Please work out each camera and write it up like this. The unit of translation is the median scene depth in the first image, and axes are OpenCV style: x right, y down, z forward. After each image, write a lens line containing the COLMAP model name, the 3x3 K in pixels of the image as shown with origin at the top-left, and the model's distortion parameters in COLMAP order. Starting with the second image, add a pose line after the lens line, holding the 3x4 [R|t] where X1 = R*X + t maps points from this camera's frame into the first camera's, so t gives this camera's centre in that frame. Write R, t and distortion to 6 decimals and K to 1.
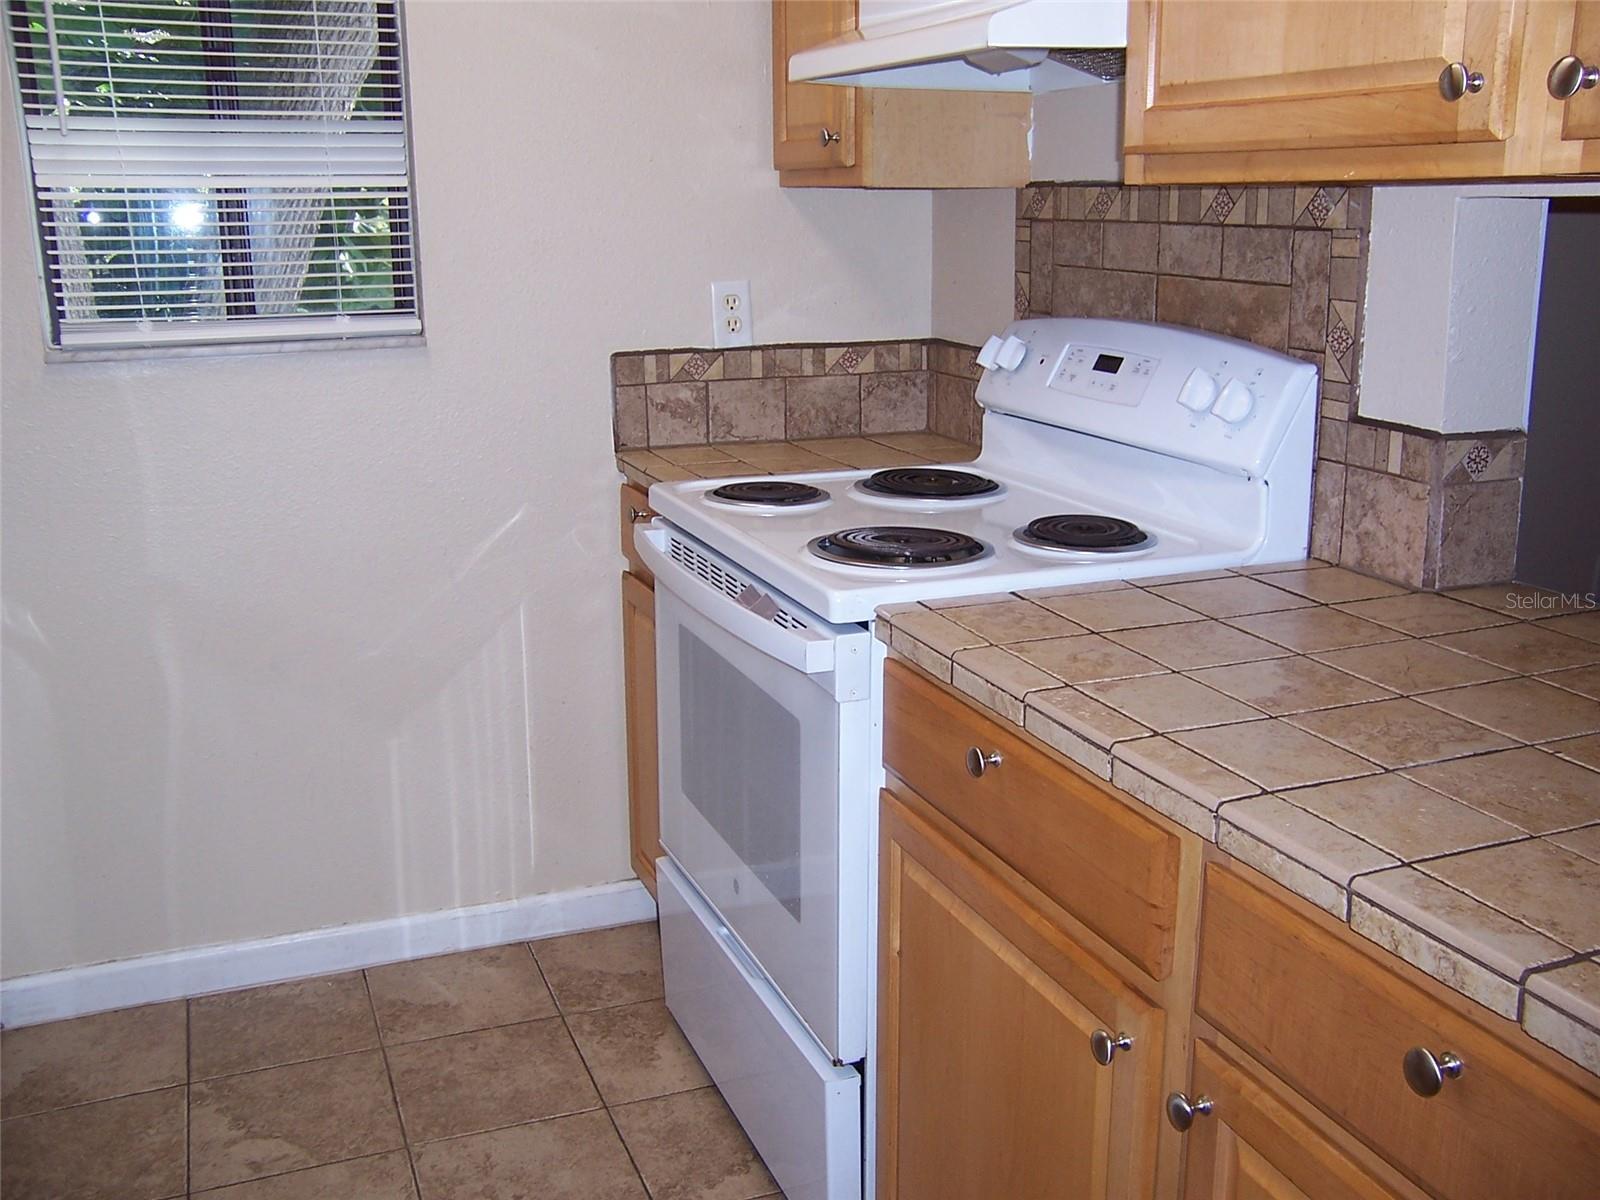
lens RADIAL K [[1600.9, 0, 797.5], [0, 1600.9, 600.4], [0, 0, 1]] dist [0.000527, 0.000000]
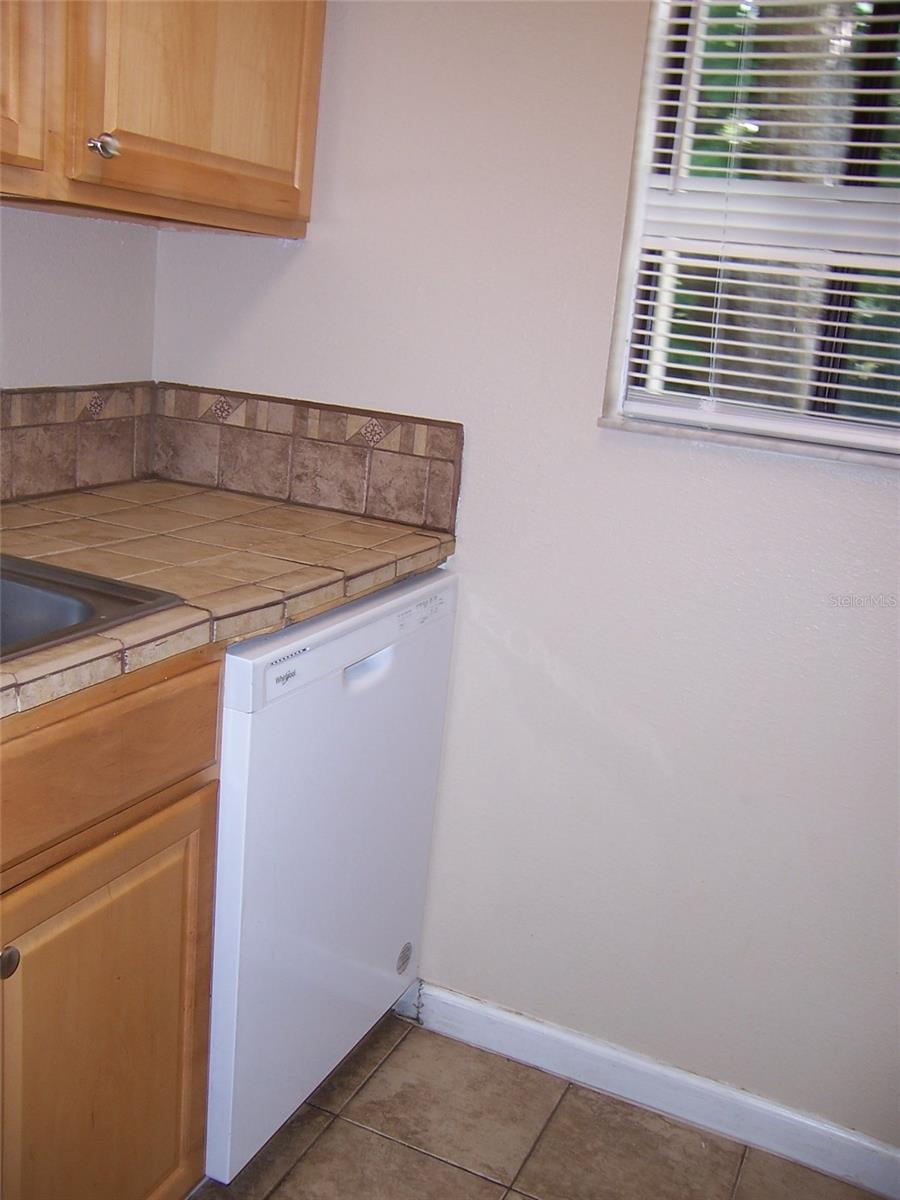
lens RADIAL K [[1200.7, 0, 451.0], [0, 1200.7, 592.0], [0, 0, 1]] dist [0.000527, 0.000000]
pose [[0.698488, 0.250994, -0.670161, -0.016786], [-0.274589, 0.958794, 0.072900, -0.075271], [0.660844, 0.133099, 0.738627, 0.388944]]
